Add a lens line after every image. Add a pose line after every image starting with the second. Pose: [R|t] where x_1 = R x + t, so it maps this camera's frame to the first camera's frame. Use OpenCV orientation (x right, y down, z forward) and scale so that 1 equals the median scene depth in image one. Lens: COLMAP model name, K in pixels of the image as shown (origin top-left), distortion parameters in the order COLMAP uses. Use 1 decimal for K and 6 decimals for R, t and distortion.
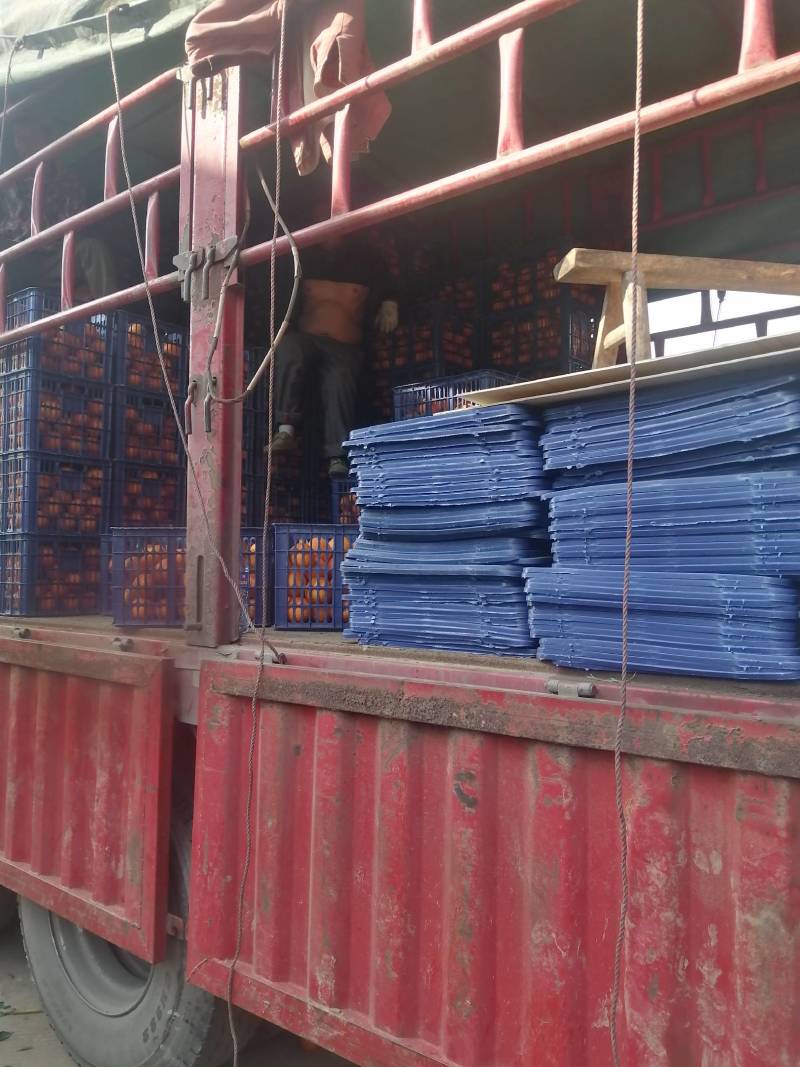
lens RADIAL K [[840.1, 0, 390.0], [0, 840.1, 530.2], [0, 0, 1]] dist [0.056047, -0.102597]
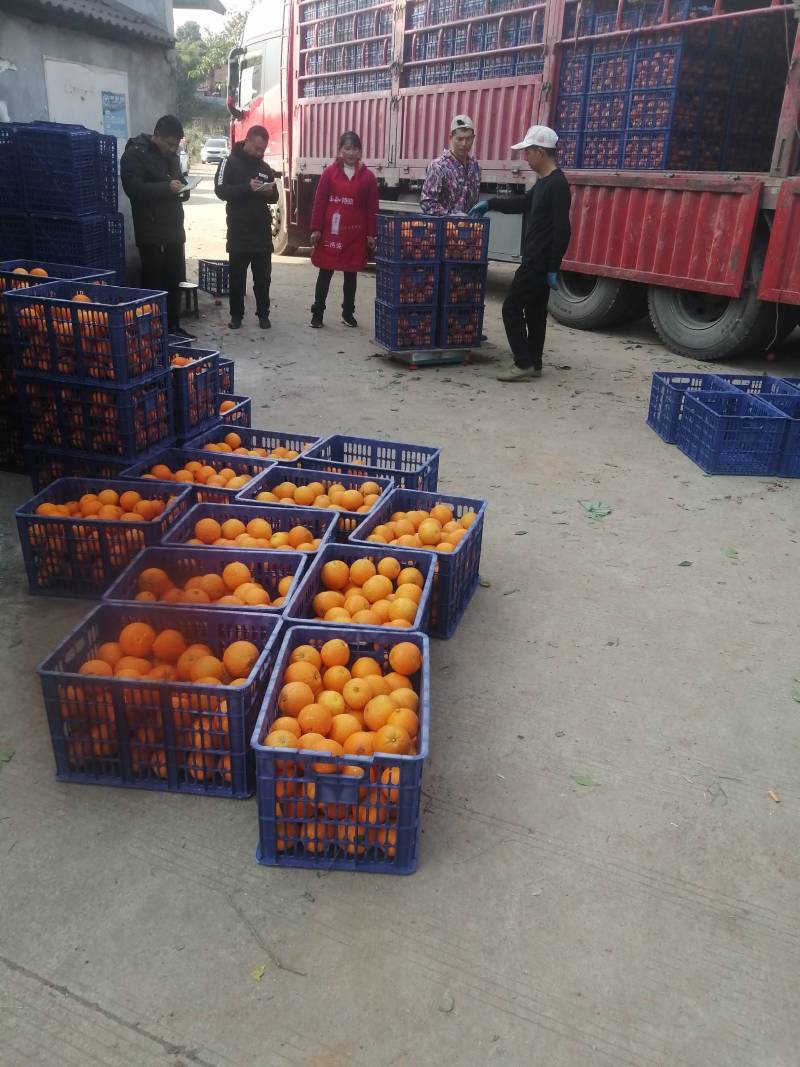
lens RADIAL K [[840.1, 0, 401.2], [0, 840.1, 528.7], [0, 0, 1]] dist [0.056047, -0.102597]
pose [[0.956038, 0.144386, -0.255235, -0.615264], [-0.028437, 0.911930, 0.409359, 0.114376], [0.291862, -0.384105, 0.875945, -2.427096]]
